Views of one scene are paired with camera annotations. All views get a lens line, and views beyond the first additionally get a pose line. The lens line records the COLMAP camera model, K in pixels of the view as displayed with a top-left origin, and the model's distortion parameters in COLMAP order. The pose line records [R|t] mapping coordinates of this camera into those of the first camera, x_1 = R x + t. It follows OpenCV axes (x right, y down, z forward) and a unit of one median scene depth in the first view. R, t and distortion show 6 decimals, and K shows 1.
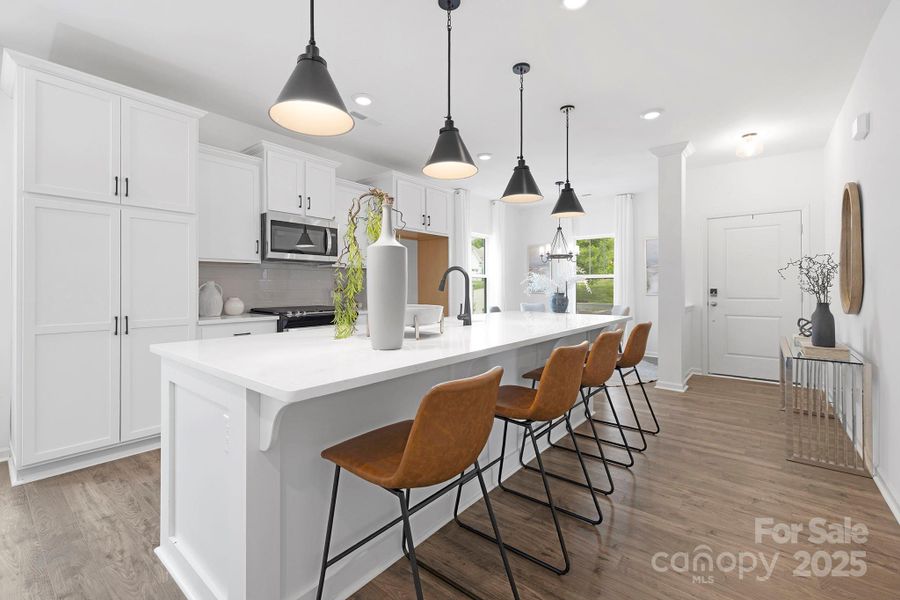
lens RADIAL K [[387.3, 0, 450.1], [0, 387.3, 286.5], [0, 0, 1]] dist [0.000701, 0.000036]
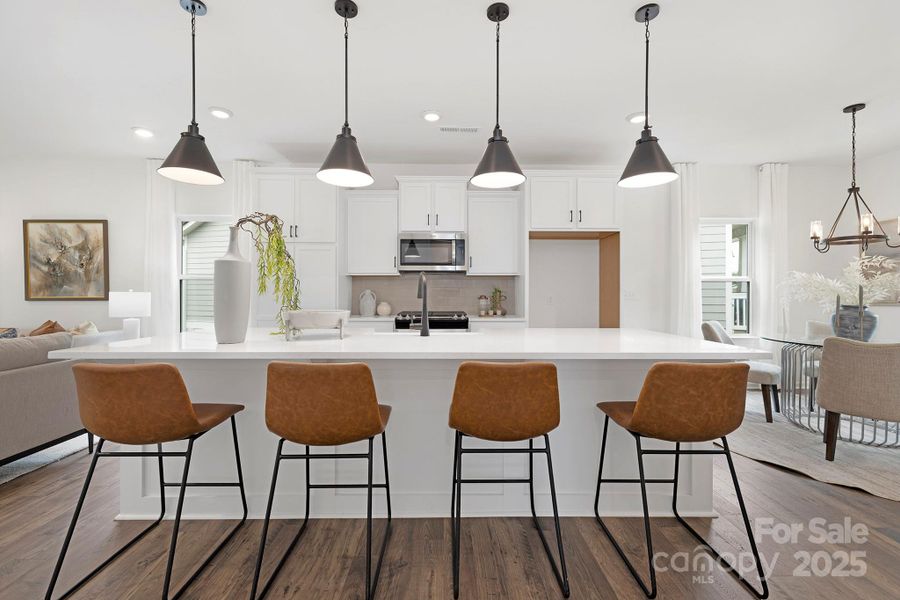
lens RADIAL K [[385.4, 0, 452.5], [0, 385.4, 294.1], [0, 0, 1]] dist [0.001423, -0.000215]
pose [[0.643357, 0.000981, -0.765566, 0.695381], [-0.001321, 0.999999, 0.000171, 0.001312], [0.765565, 0.000901, 0.643358, 0.420251]]
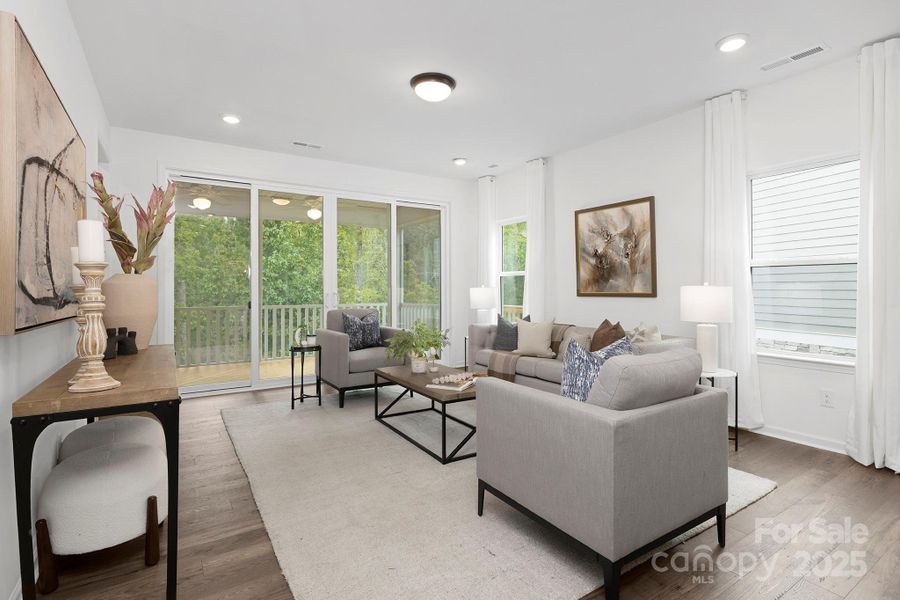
lens RADIAL K [[446.7, 0, 447.4], [0, 446.7, 289.2], [0, 0, 1]] dist [-0.017733, 0.000232]
pose [[-0.319209, 0.001065, -0.947684, 0.174971], [0.002171, 0.999998, 0.000393, 0.002425], [0.947682, -0.001932, -0.319211, 0.178165]]
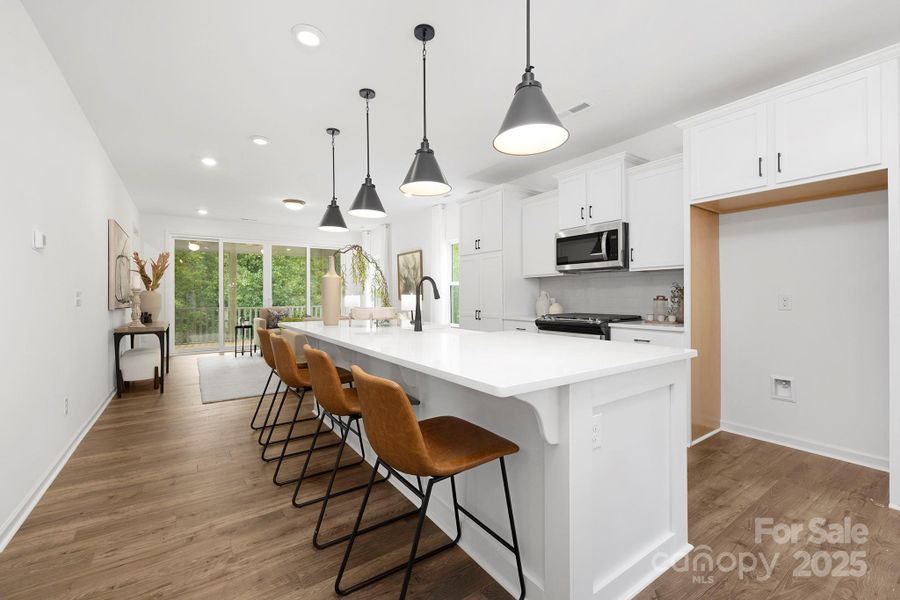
lens RADIAL K [[385.4, 0, 452.5], [0, 385.4, 294.1], [0, 0, 1]] dist [0.001423, -0.000215]
pose [[-0.280928, -0.002642, -0.959725, 0.934211], [0.005410, 0.999976, -0.004337, 0.003313], [0.959714, -0.006410, -0.280907, 1.249244]]
